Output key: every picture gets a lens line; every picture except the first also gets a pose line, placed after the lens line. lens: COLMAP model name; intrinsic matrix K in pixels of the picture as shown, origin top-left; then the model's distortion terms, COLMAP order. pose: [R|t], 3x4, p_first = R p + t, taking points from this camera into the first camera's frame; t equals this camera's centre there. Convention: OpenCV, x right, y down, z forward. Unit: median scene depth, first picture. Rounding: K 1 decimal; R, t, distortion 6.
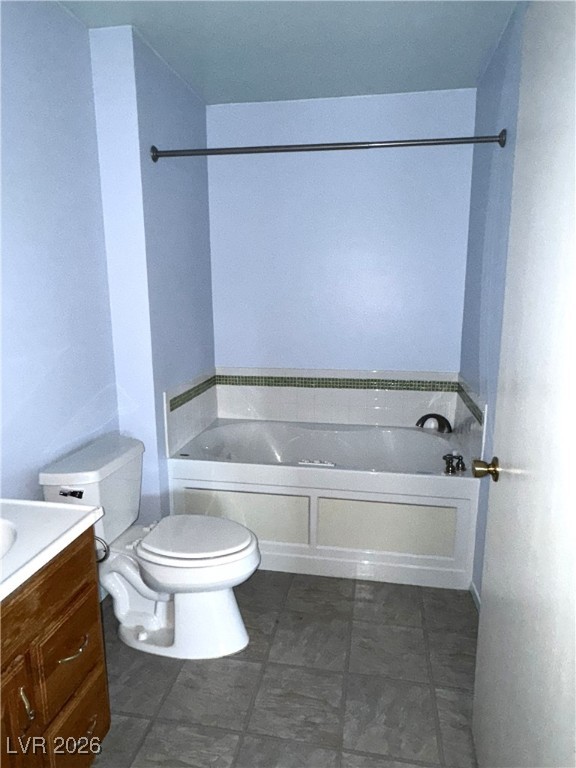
lens RADIAL K [[497.5, 0, 287.8], [0, 497.5, 384.0], [0, 0, 1]] dist [0.000734, 0.003934]
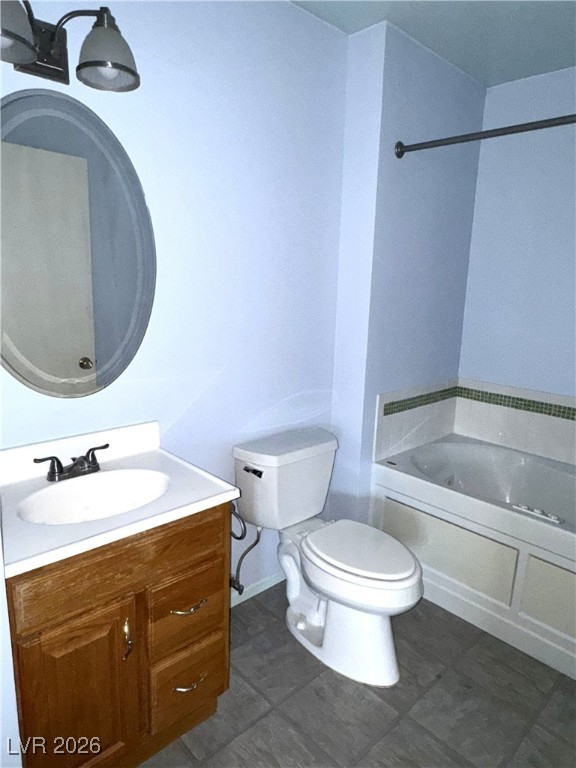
lens RADIAL K [[497.5, 0, 288.1], [0, 497.5, 382.7], [0, 0, 1]] dist [0.000734, 0.003934]
pose [[0.806674, 0.150365, -0.571548, 0.184648], [-0.151735, 0.987369, 0.045604, -0.027974], [0.571186, 0.049937, 0.819300, 0.112664]]
